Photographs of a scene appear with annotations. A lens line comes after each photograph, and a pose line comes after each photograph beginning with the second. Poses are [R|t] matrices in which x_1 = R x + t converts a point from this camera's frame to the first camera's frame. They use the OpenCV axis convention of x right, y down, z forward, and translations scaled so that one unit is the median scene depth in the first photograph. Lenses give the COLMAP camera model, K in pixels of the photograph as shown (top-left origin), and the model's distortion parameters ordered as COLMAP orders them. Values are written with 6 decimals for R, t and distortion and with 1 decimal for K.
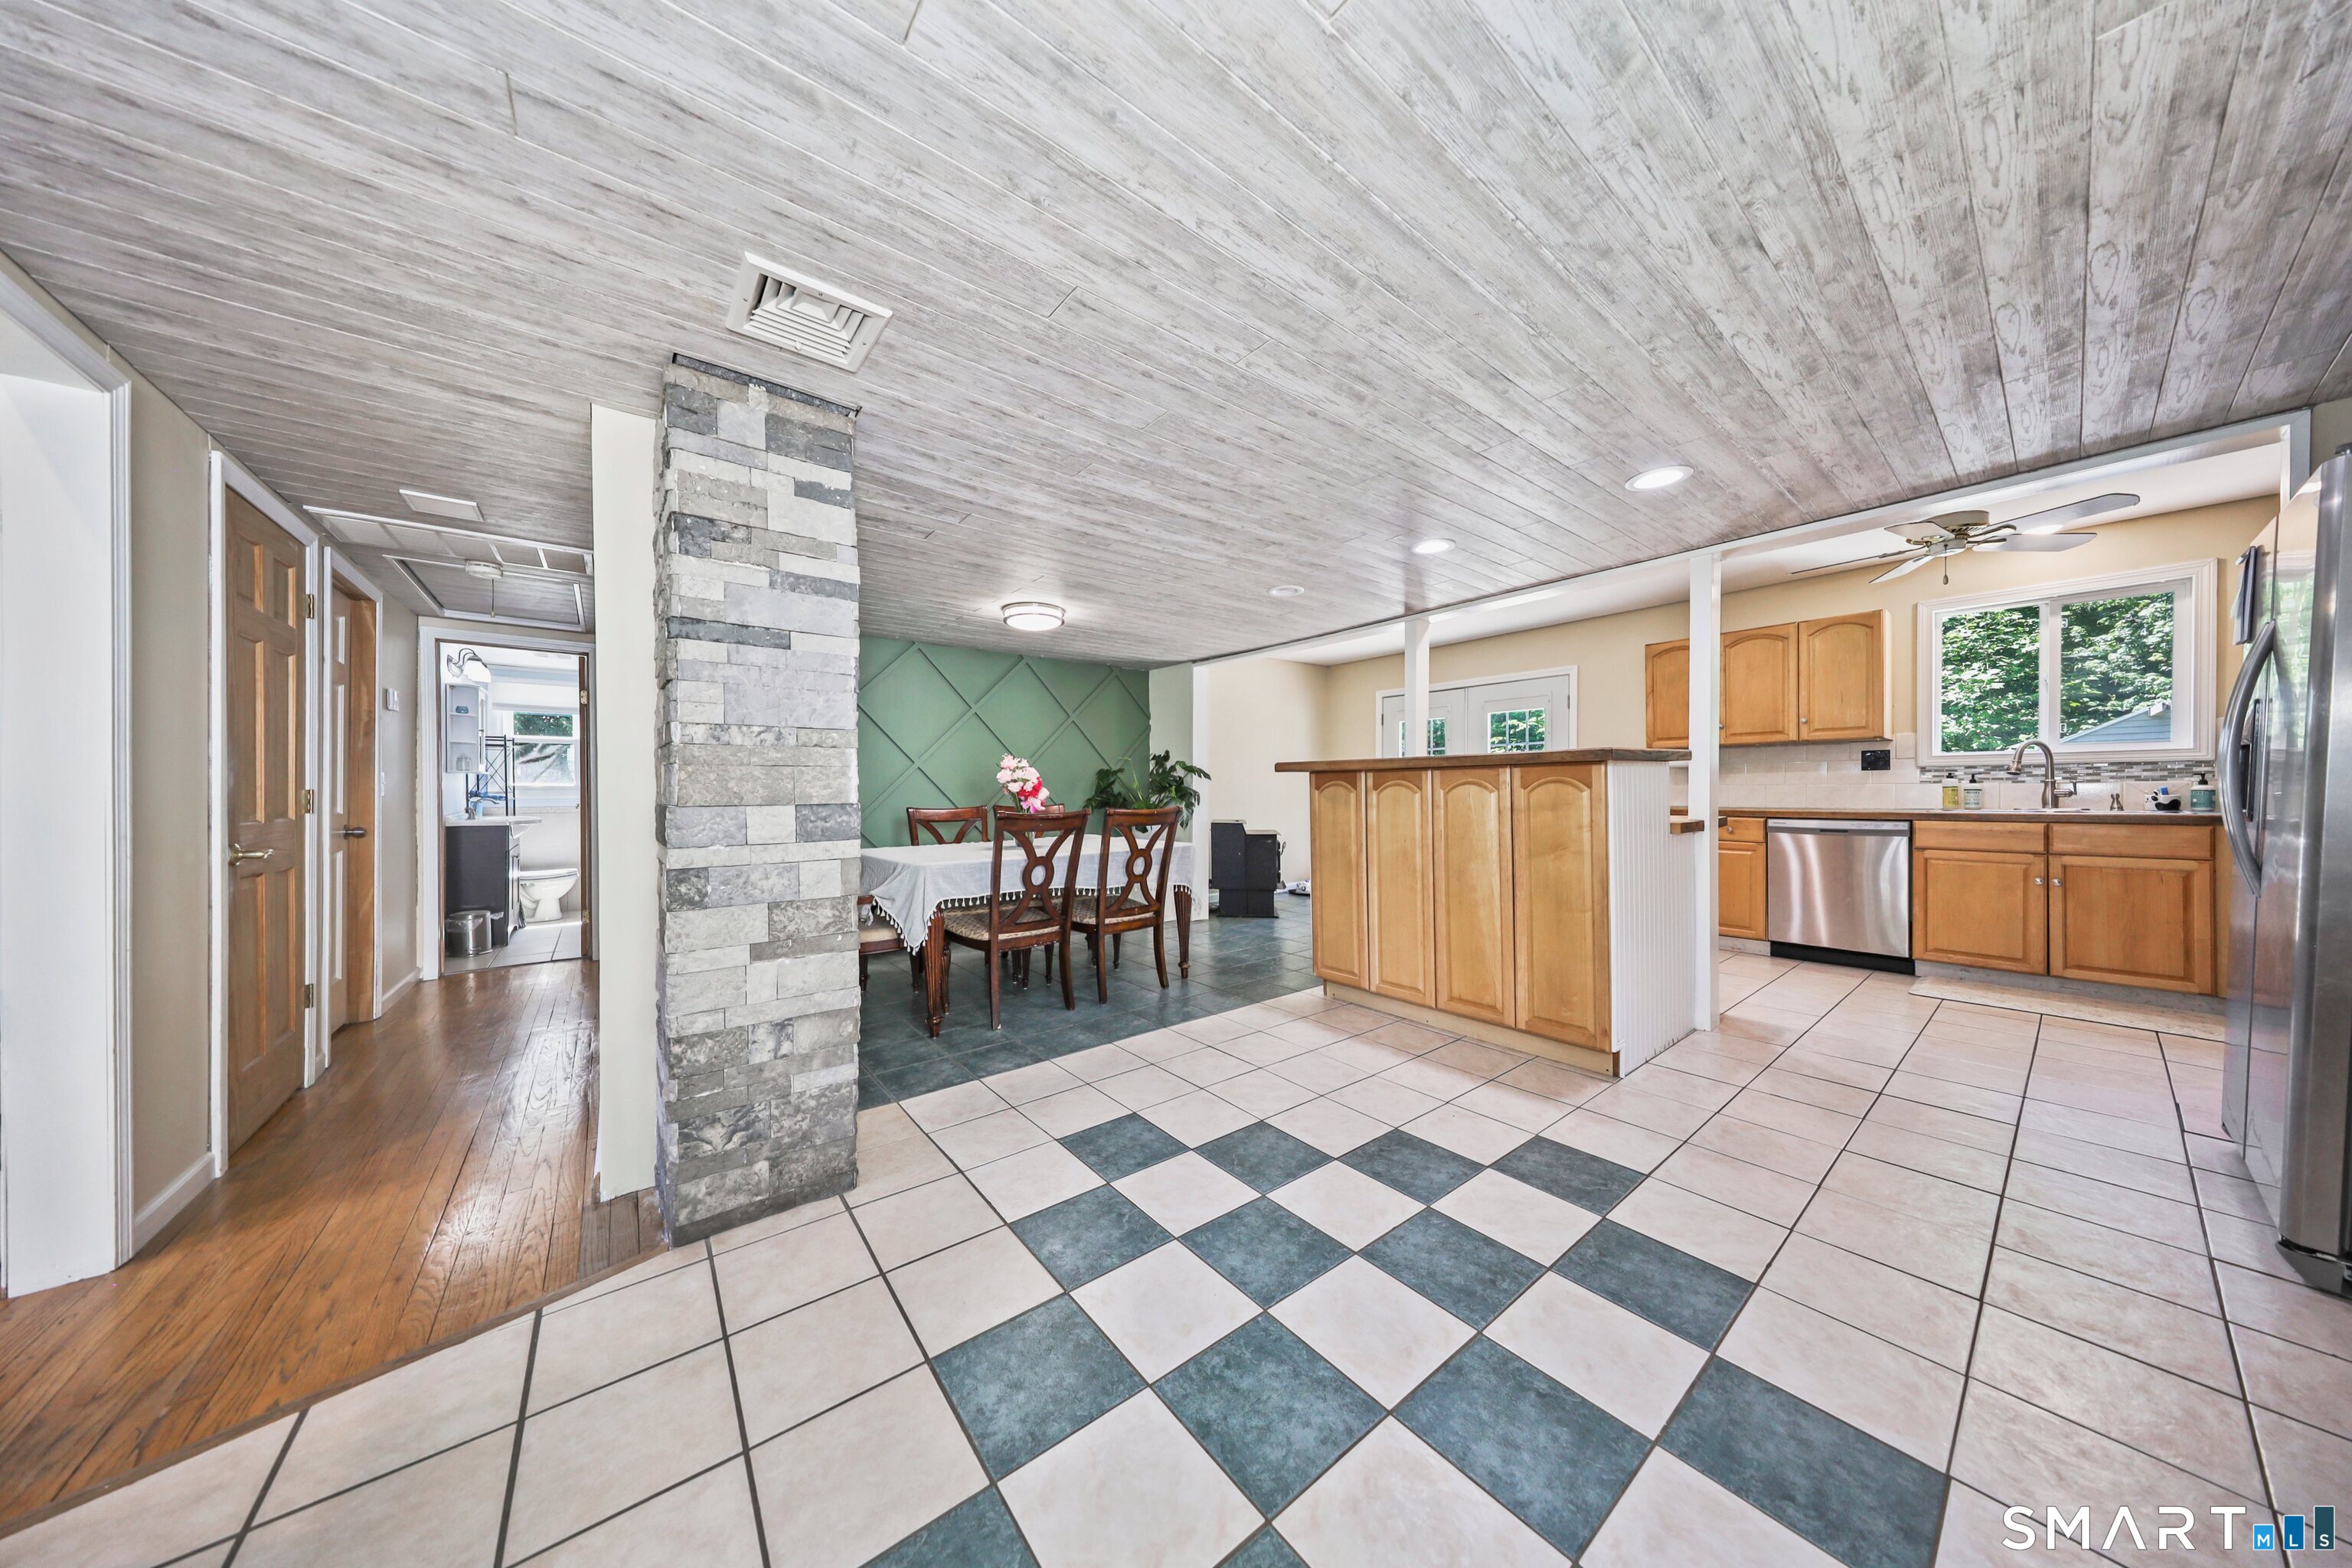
lens RADIAL K [[704.9, 0, 1157.7], [0, 704.9, 797.3], [0, 0, 1]] dist [0.001470, 0.000134]
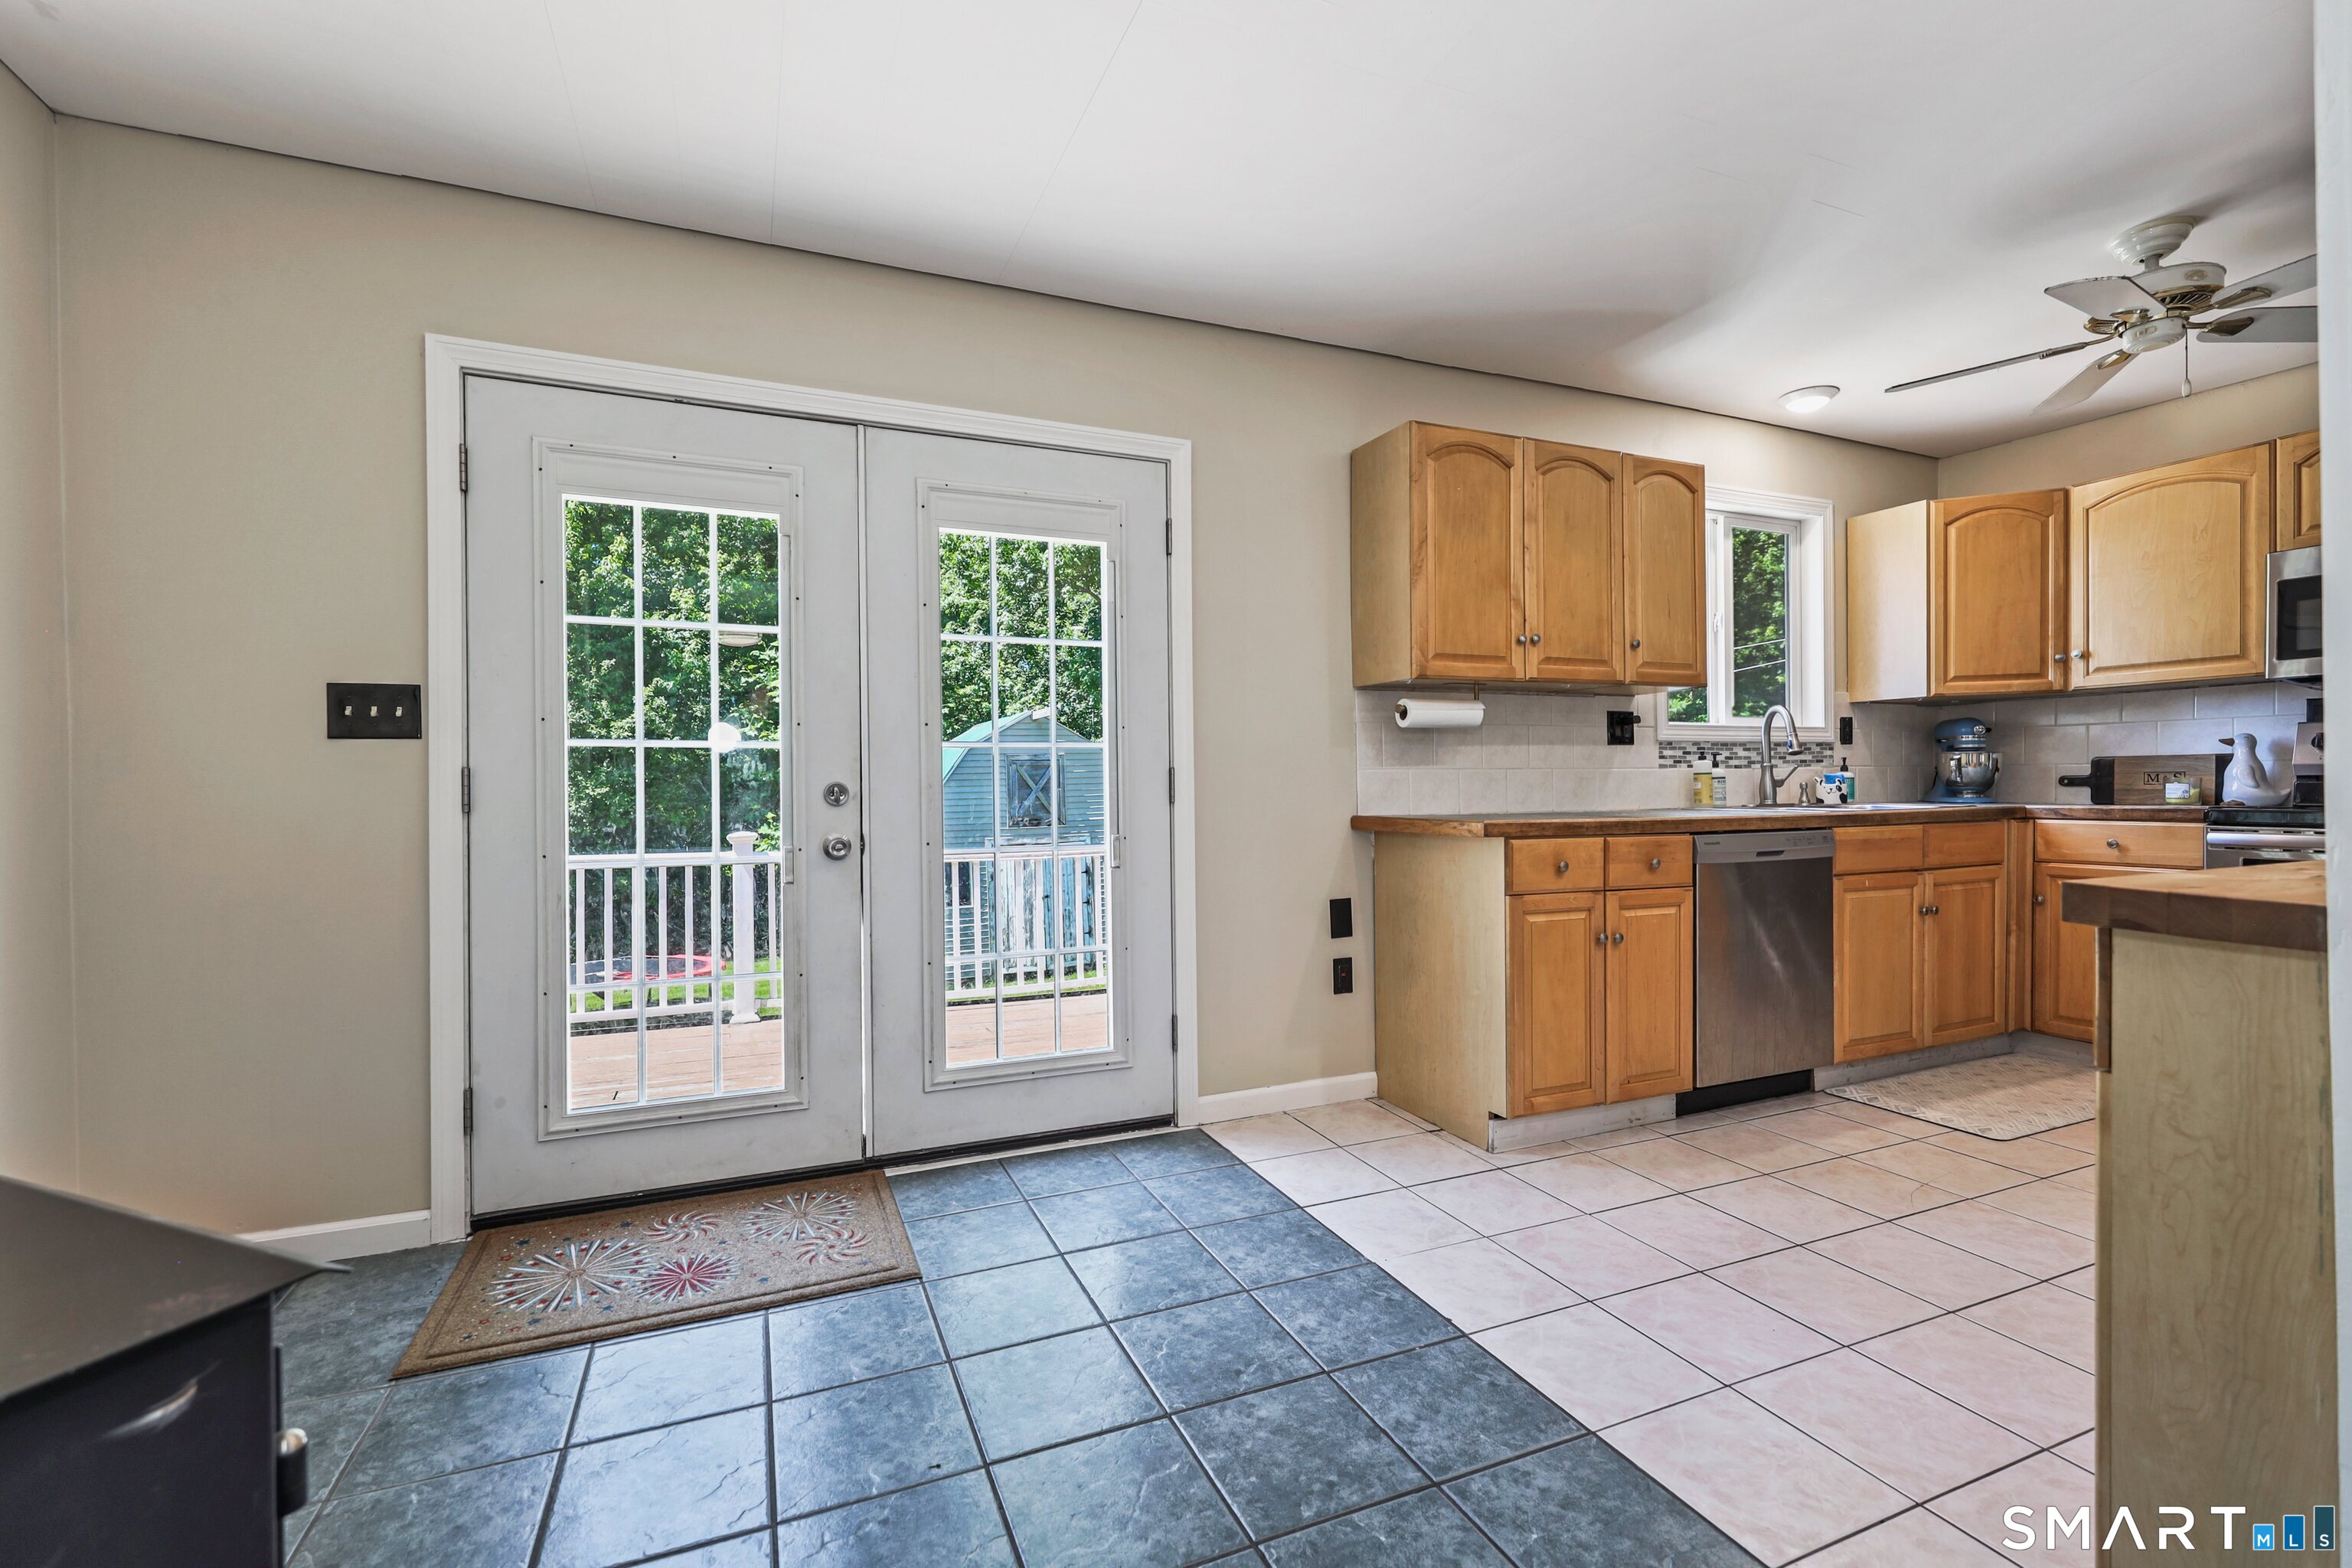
lens RADIAL K [[992.0, 0, 1159.8], [0, 992.0, 791.6], [0, 0, 1]] dist [0.001070, -0.000027]
pose [[0.261562, -0.002949, 0.965182, 0.155192], [0.017229, 0.999850, -0.001614, -0.006501], [-0.965033, 0.017052, 0.261573, 1.525357]]
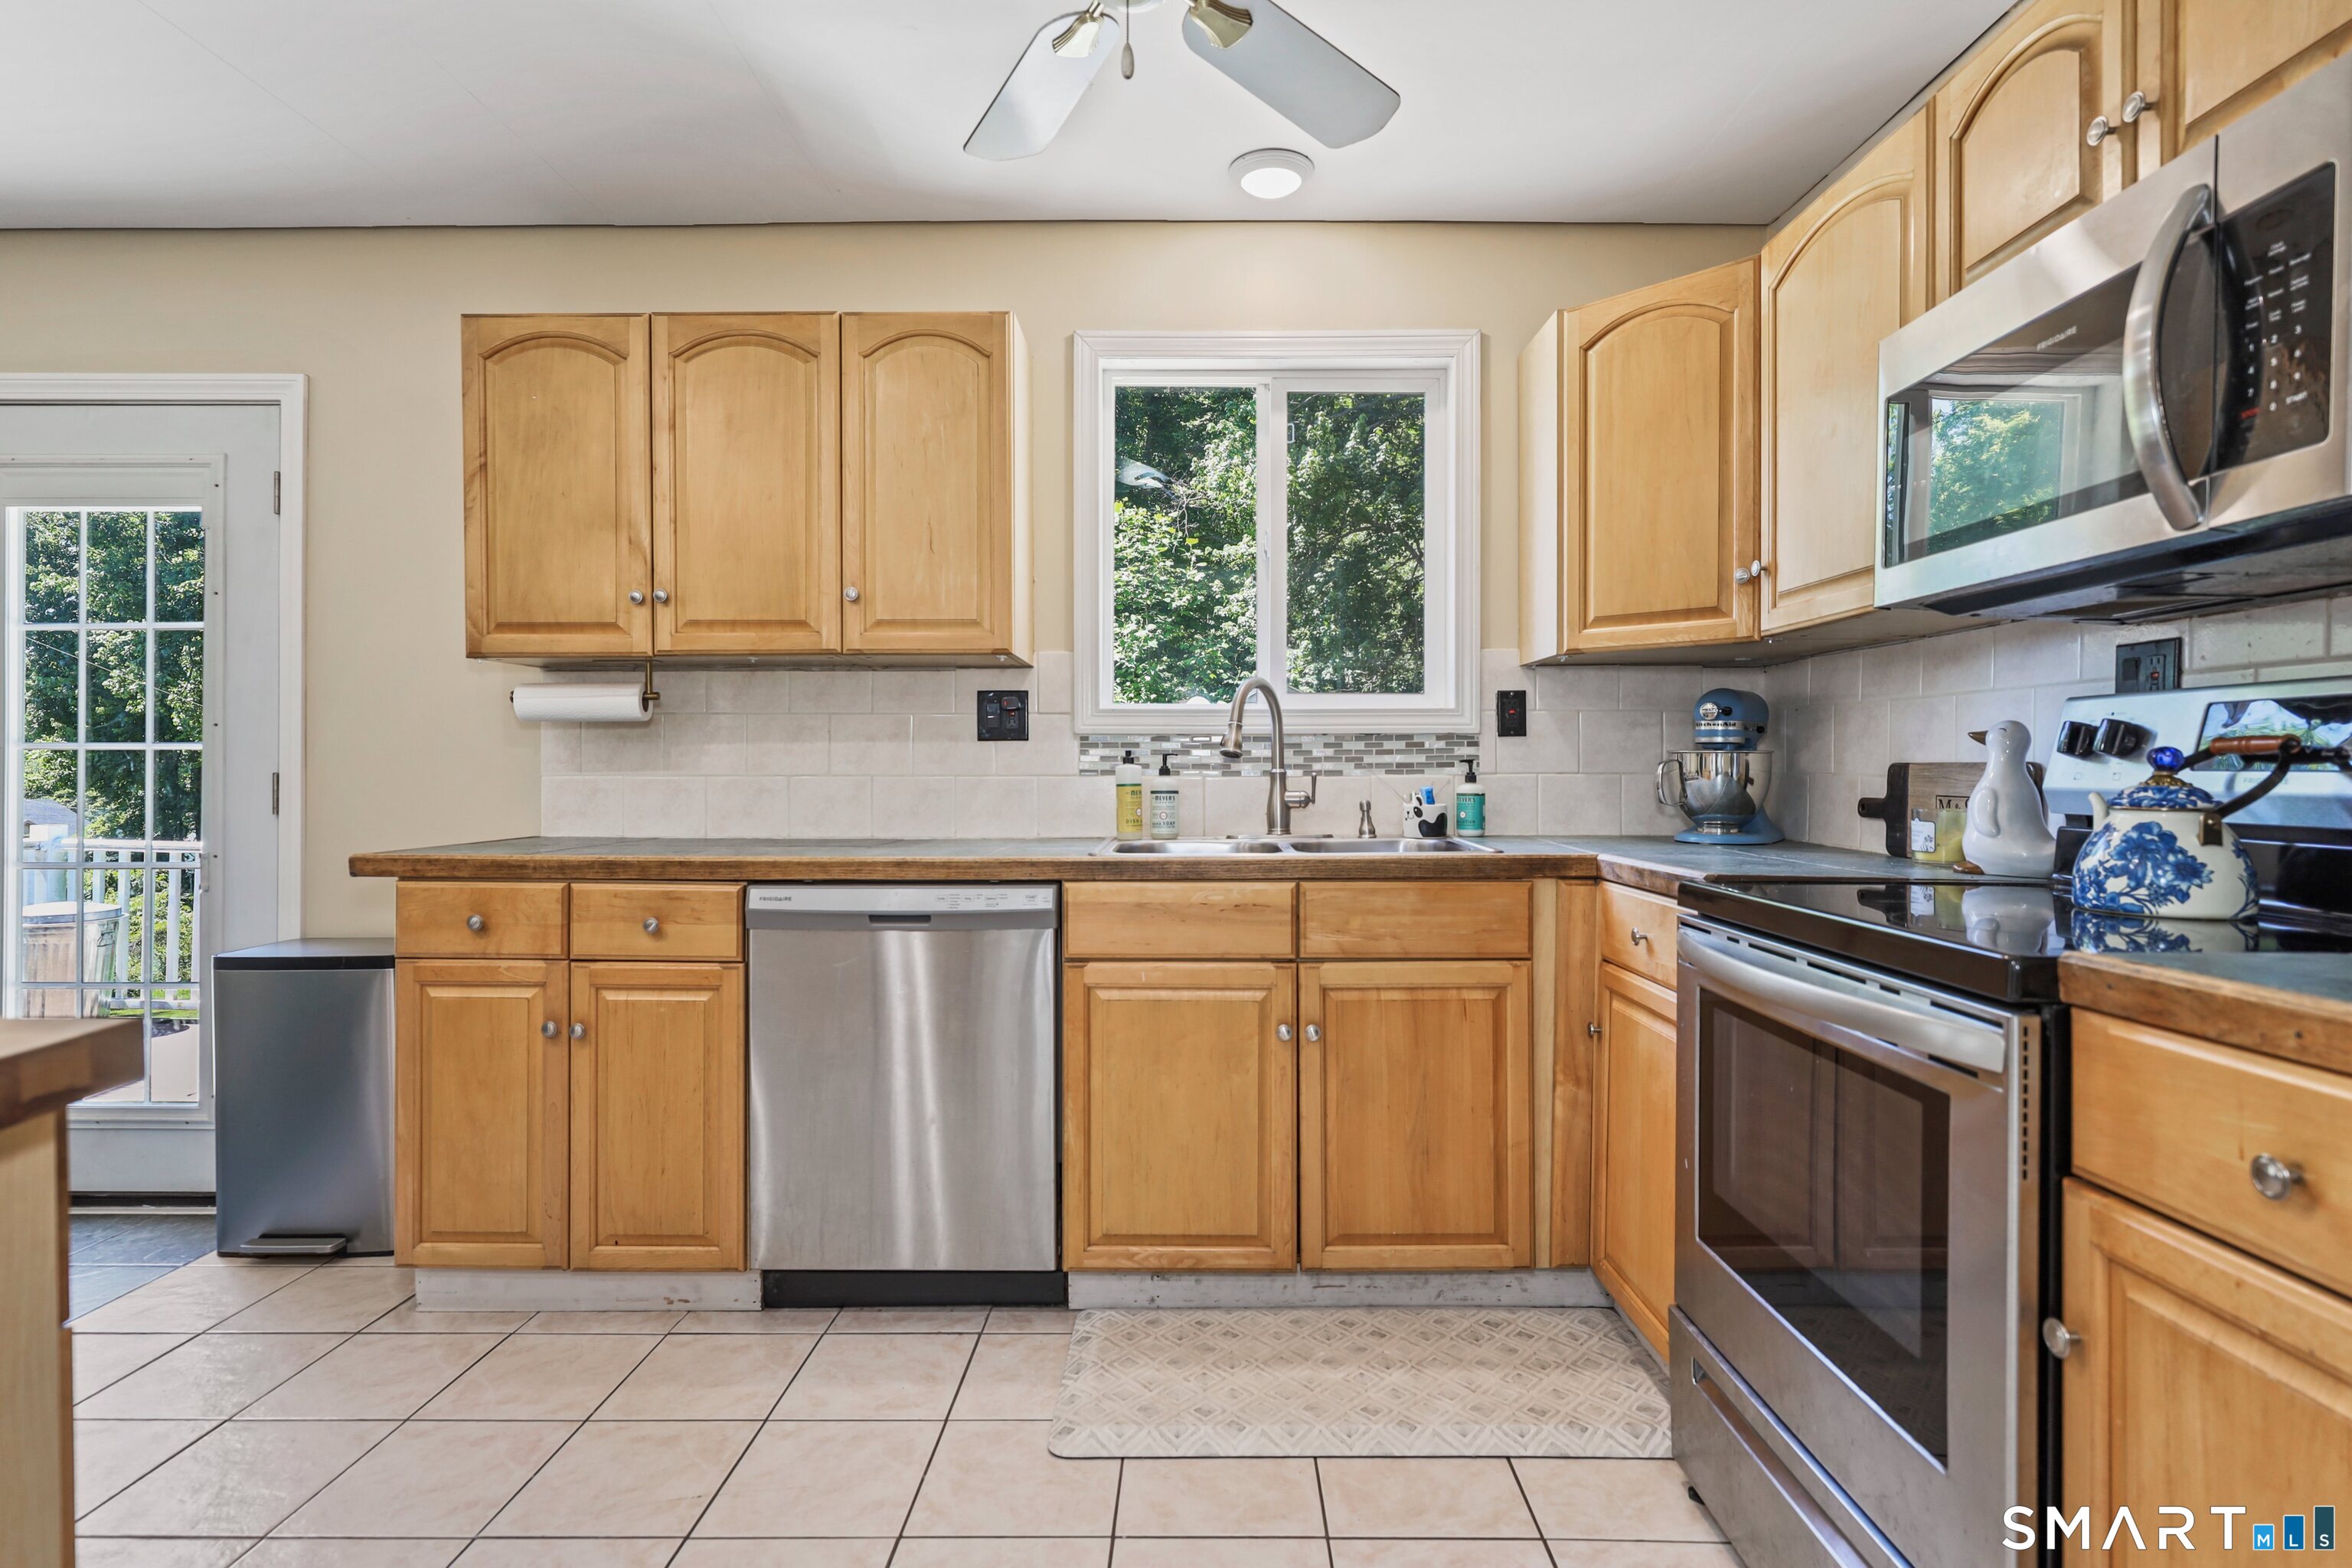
lens RADIAL K [[1197.8, 0, 1198.1], [0, 1197.8, 768.0], [0, 0, 1]] dist [0.000119, -0.000369]
pose [[0.612006, 0.006596, 0.790825, 0.732704], [0.003635, 0.999931, -0.011153, -0.020480], [-0.790845, 0.009701, 0.611940, 0.666309]]
